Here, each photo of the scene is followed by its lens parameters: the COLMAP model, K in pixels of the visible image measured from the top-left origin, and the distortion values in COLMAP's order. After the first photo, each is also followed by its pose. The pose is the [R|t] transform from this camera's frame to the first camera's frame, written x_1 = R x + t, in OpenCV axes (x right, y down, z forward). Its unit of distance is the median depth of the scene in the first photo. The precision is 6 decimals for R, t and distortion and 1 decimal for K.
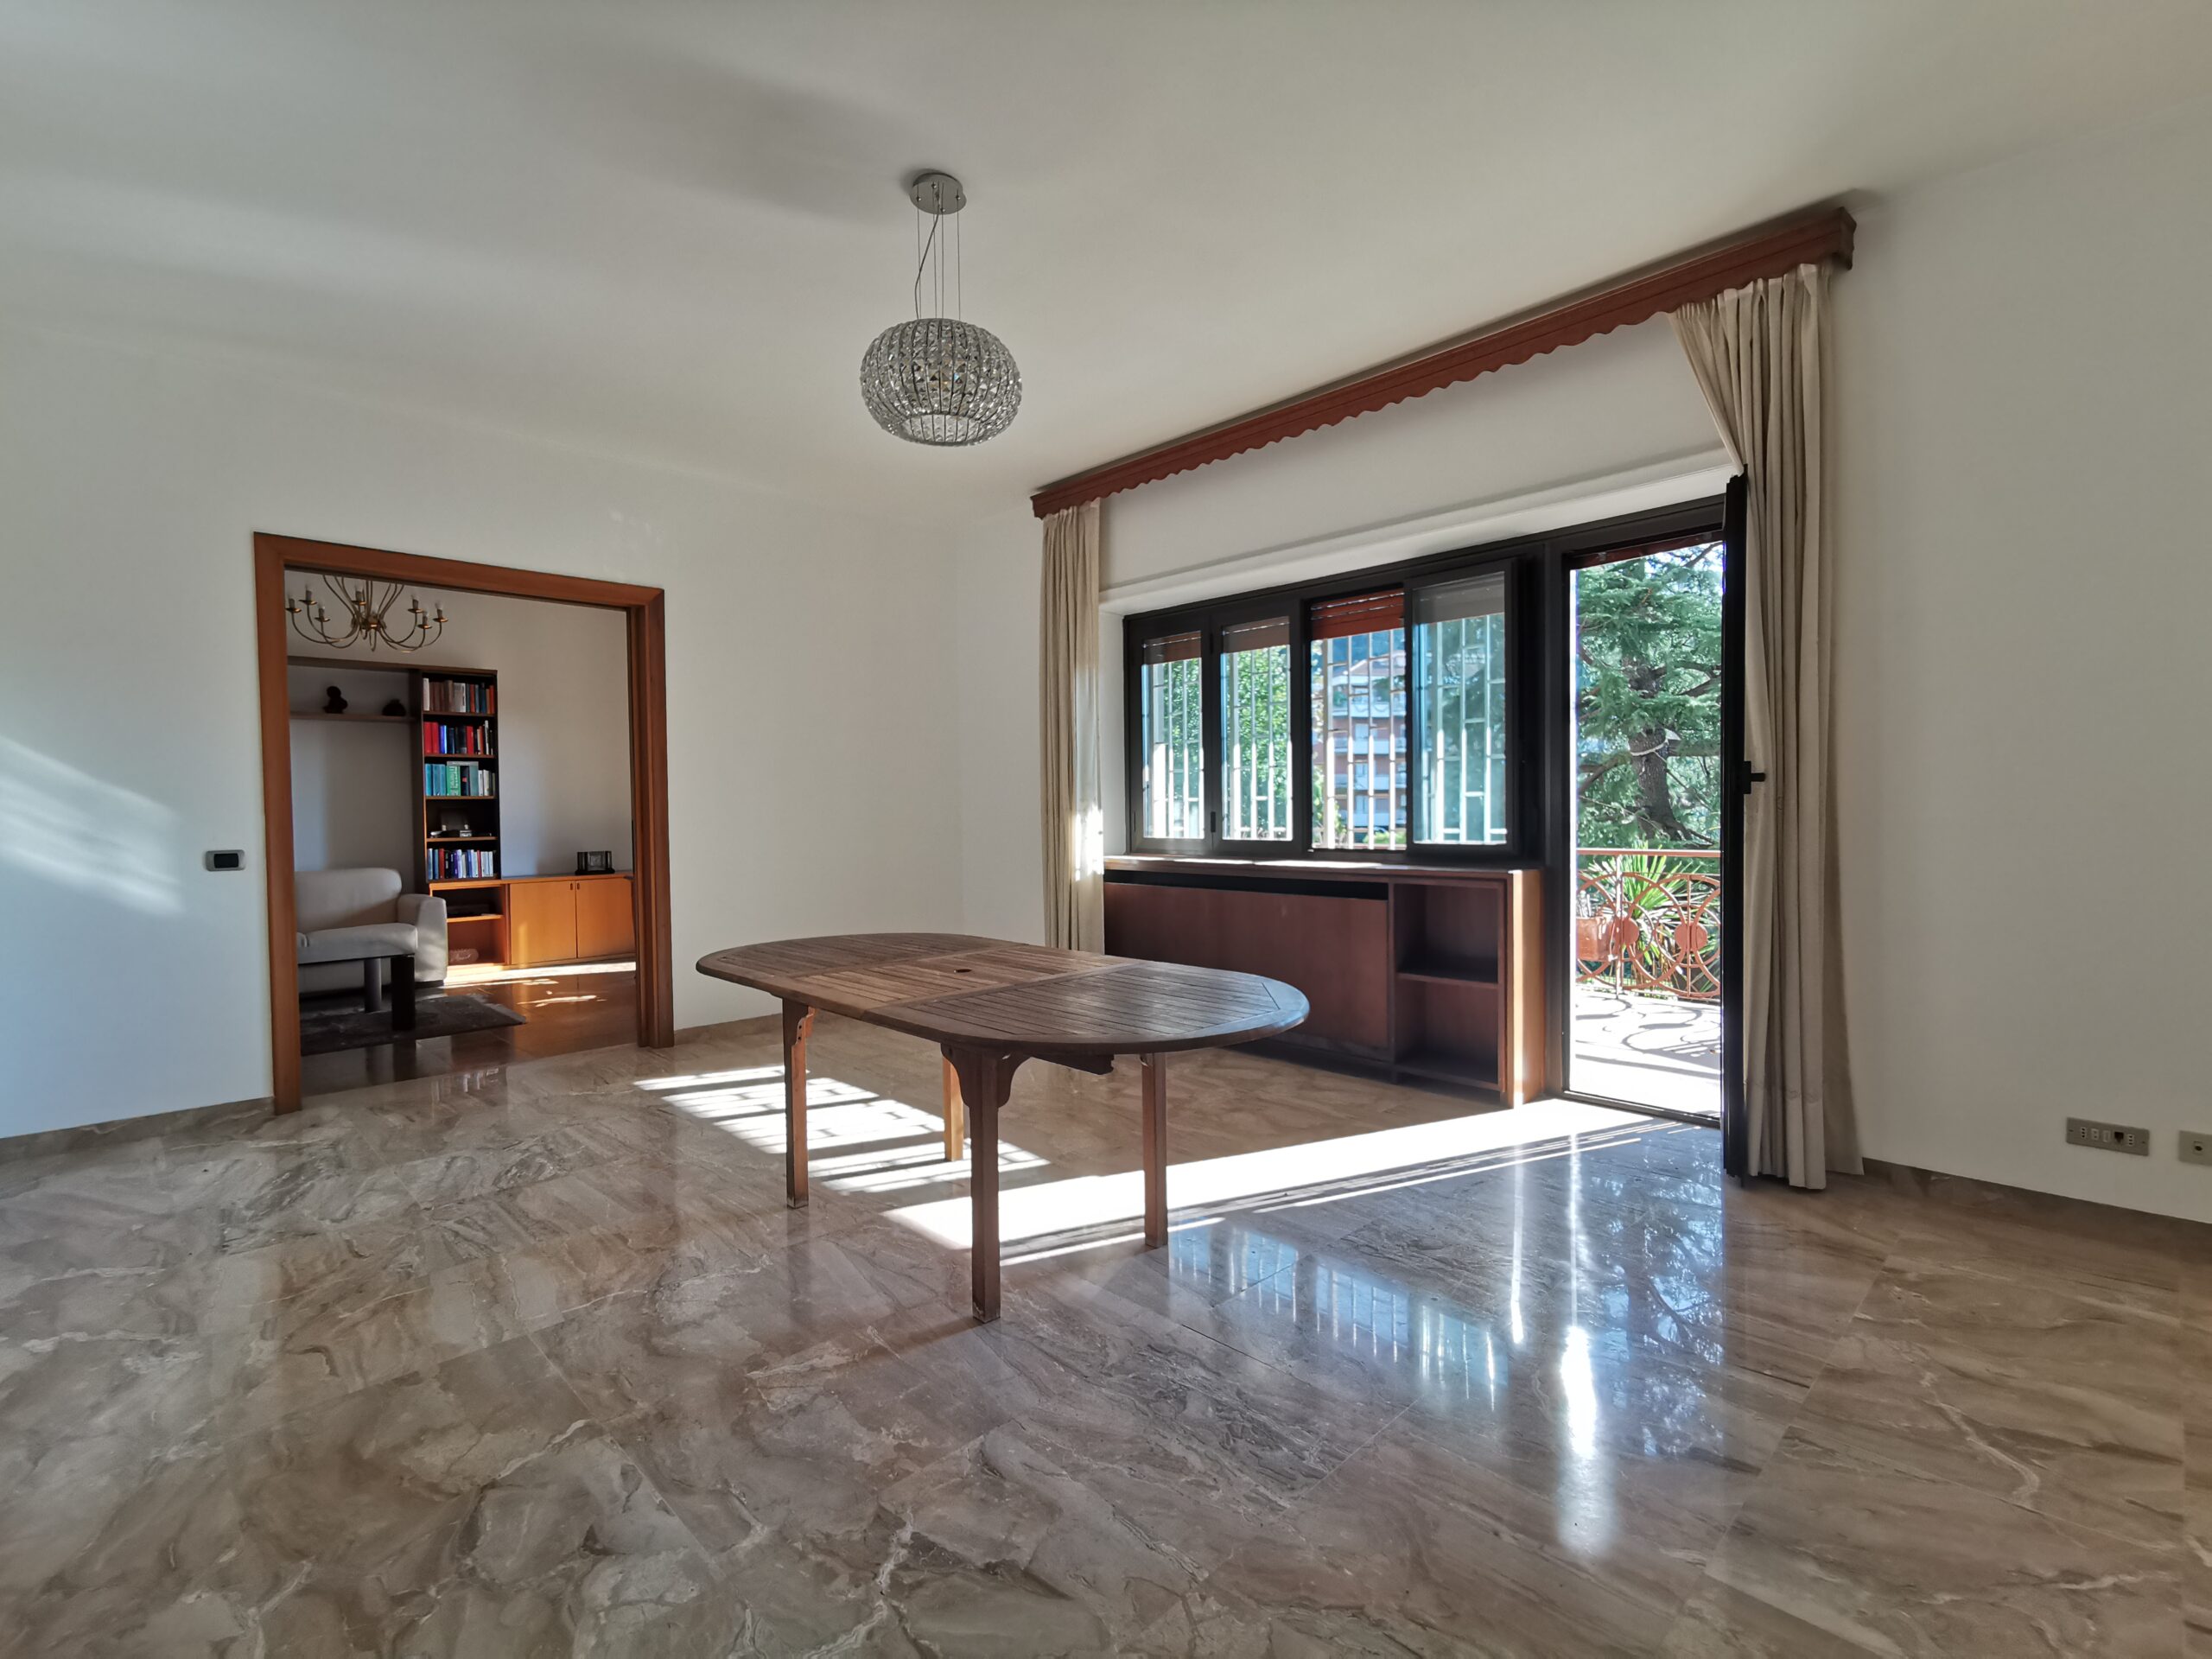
lens RADIAL K [[1014.2, 0, 1115.9], [0, 1014.2, 830.7], [0, 0, 1]] dist [0.011418, -0.003766]
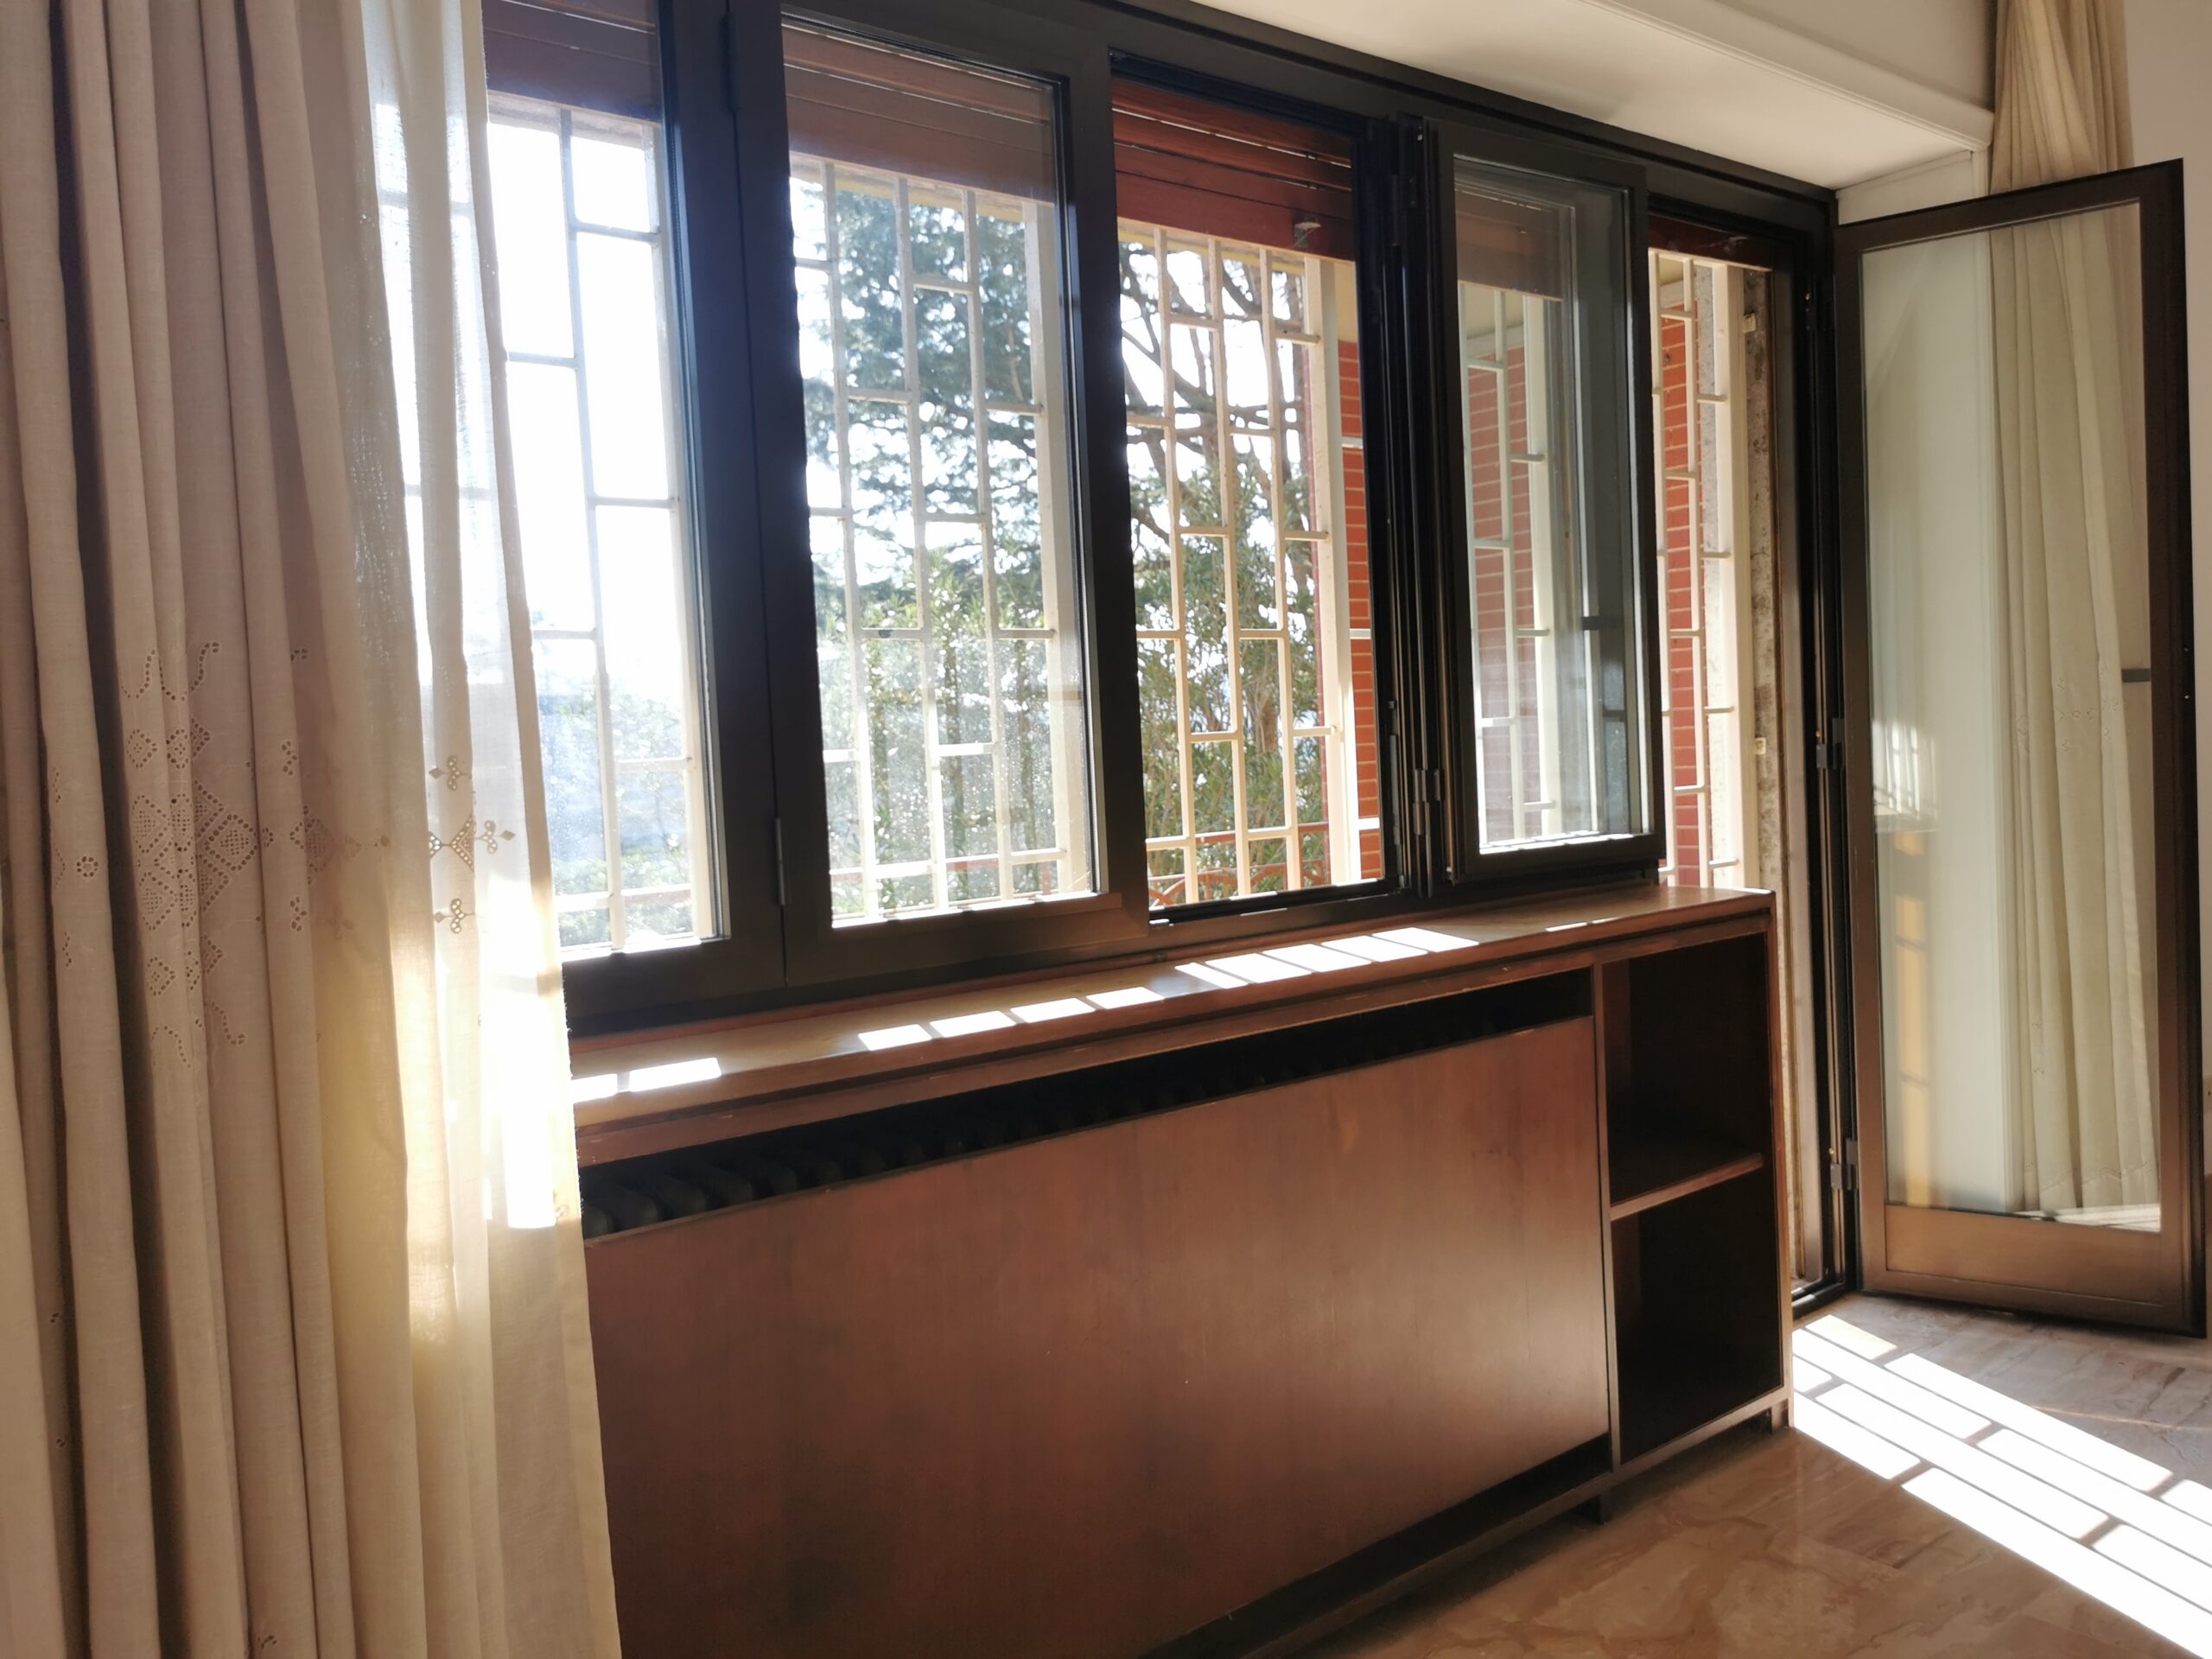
lens RADIAL K [[1768.3, 0, 1105.8], [0, 1768.3, 832.4], [0, 0, 1]] dist [0.075294, -0.001232]
pose [[0.107819, -0.049054, 0.992960, -0.681244], [0.072944, 0.996480, 0.041307, -0.061203], [-0.991491, 0.067977, 0.111018, 2.069409]]
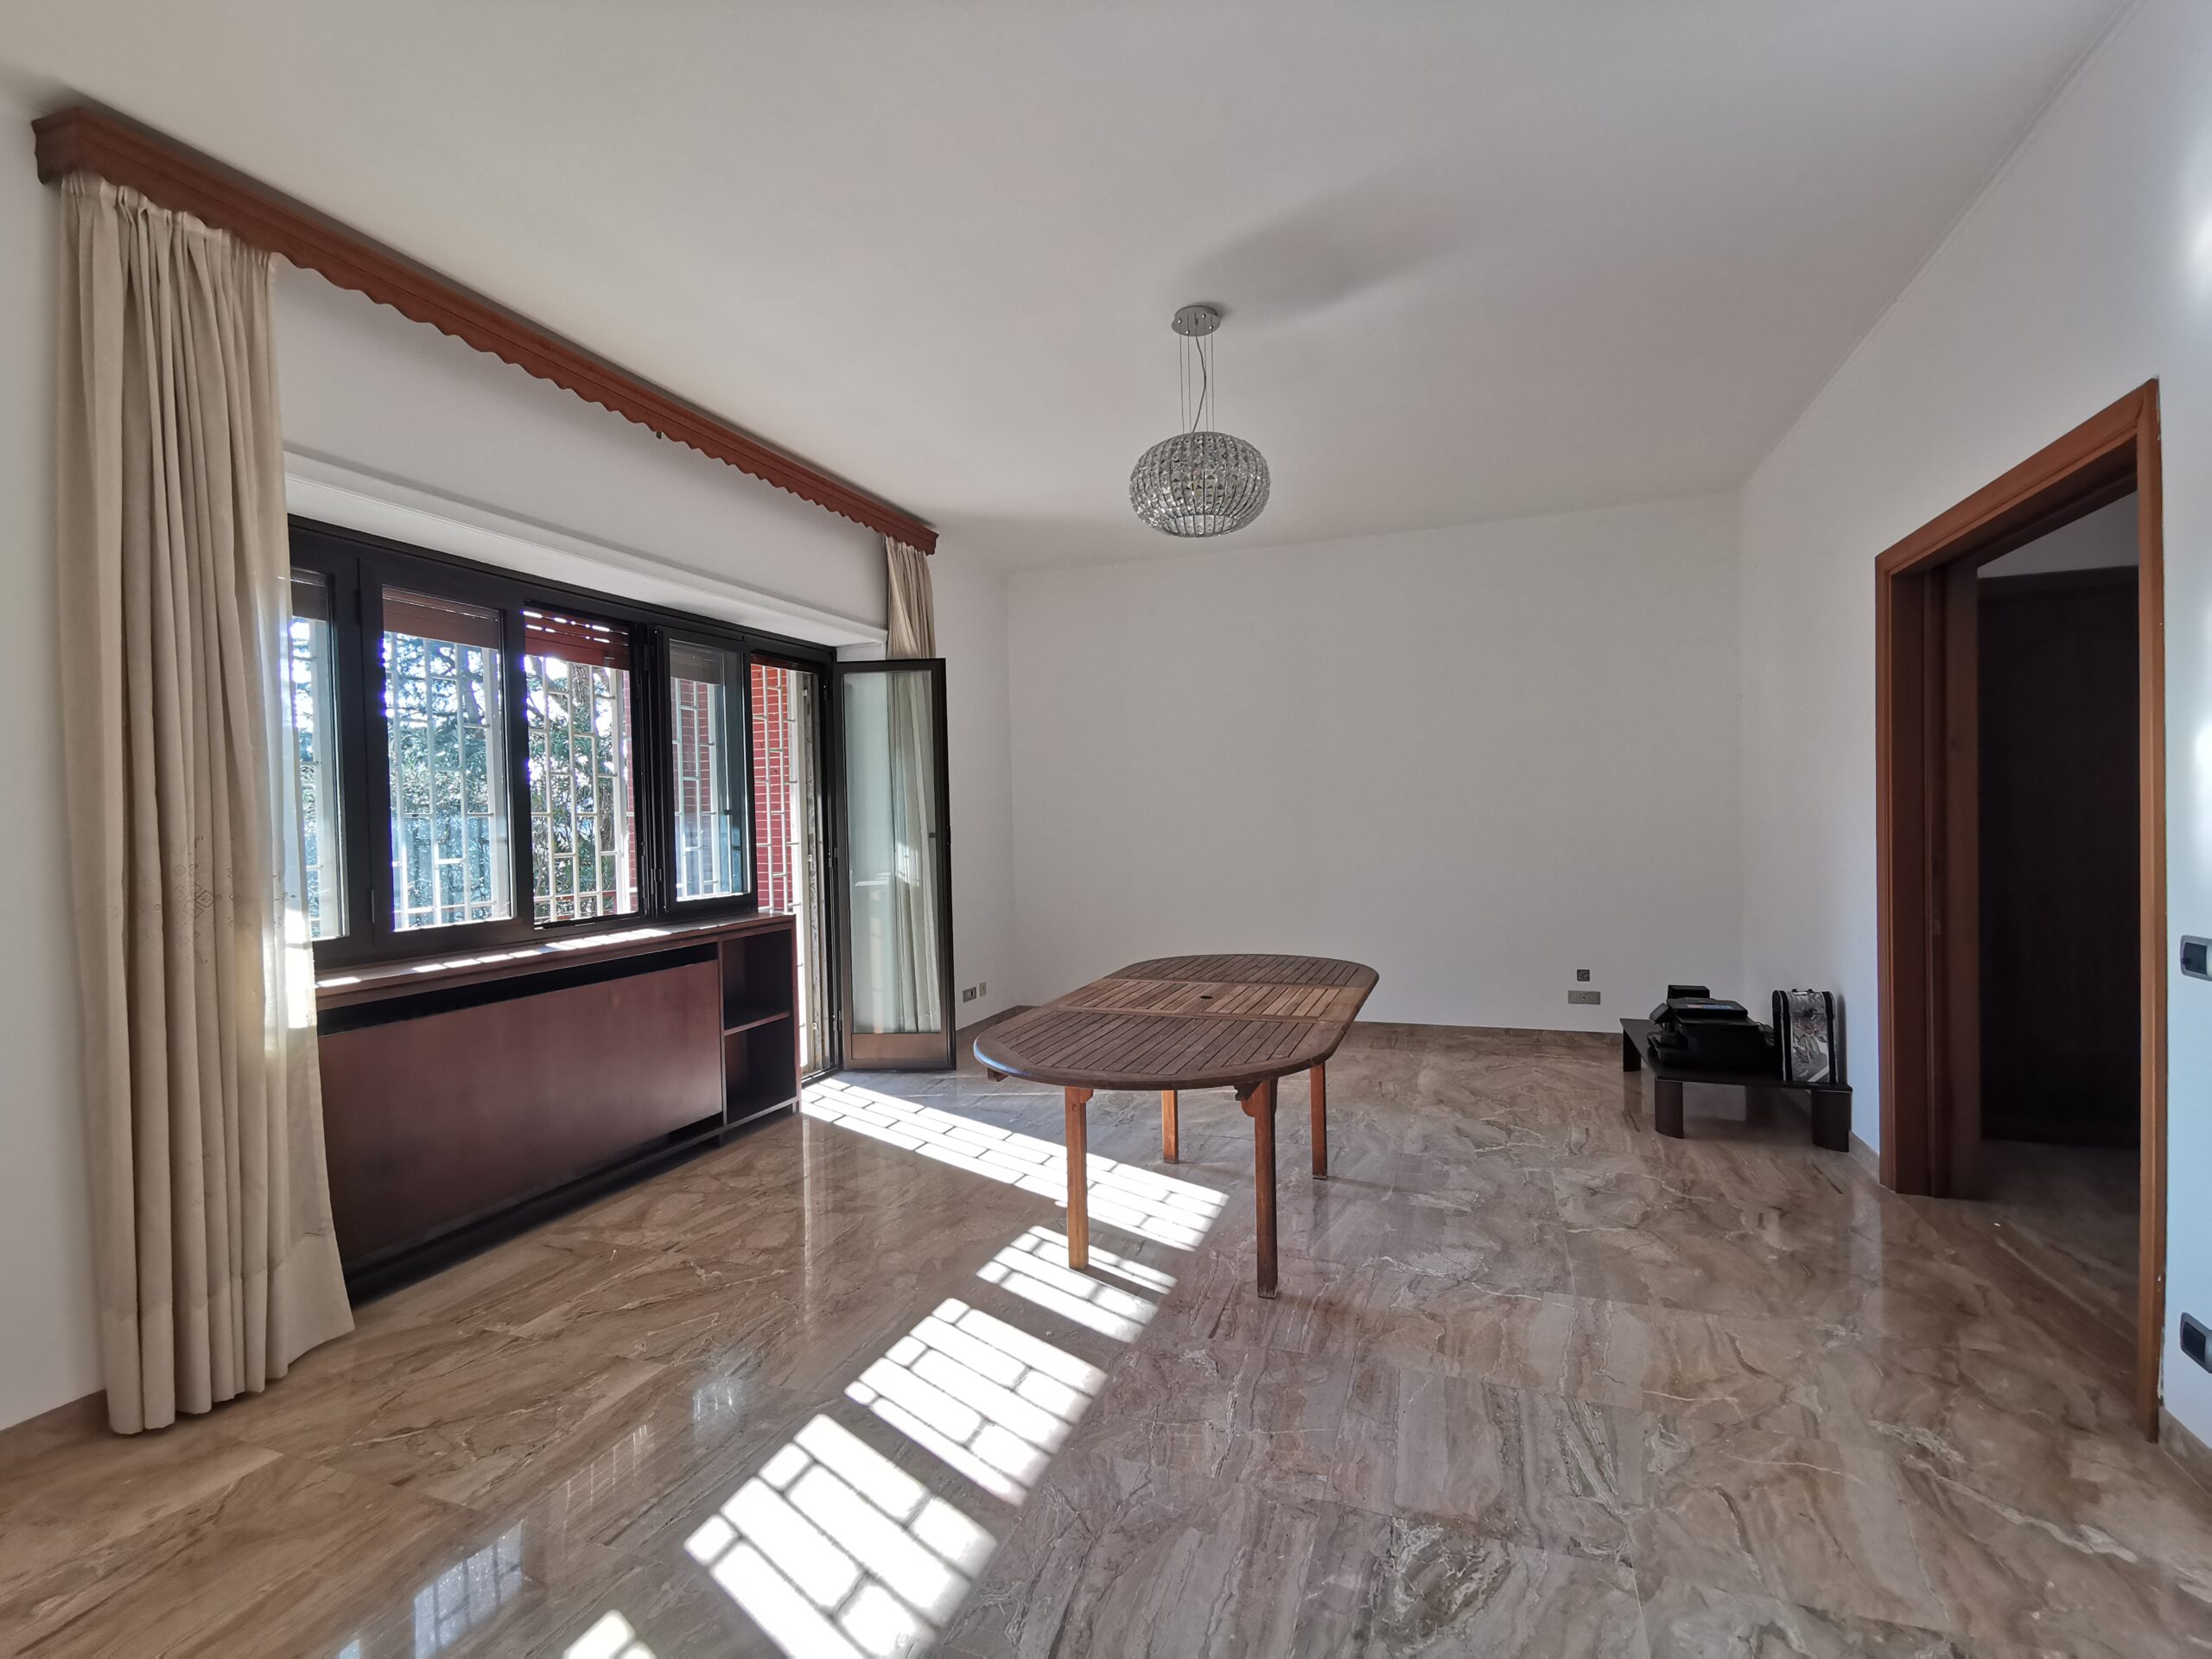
lens RADIAL K [[1014.2, 0, 1098.4], [0, 1014.2, 839.3], [0, 0, 1]] dist [0.011418, -0.003766]
pose [[-0.417074, -0.000468, 0.908873, -1.458209], [0.048924, 0.998538, 0.022965, -0.095091], [-0.907555, 0.054044, -0.416441, 2.018974]]
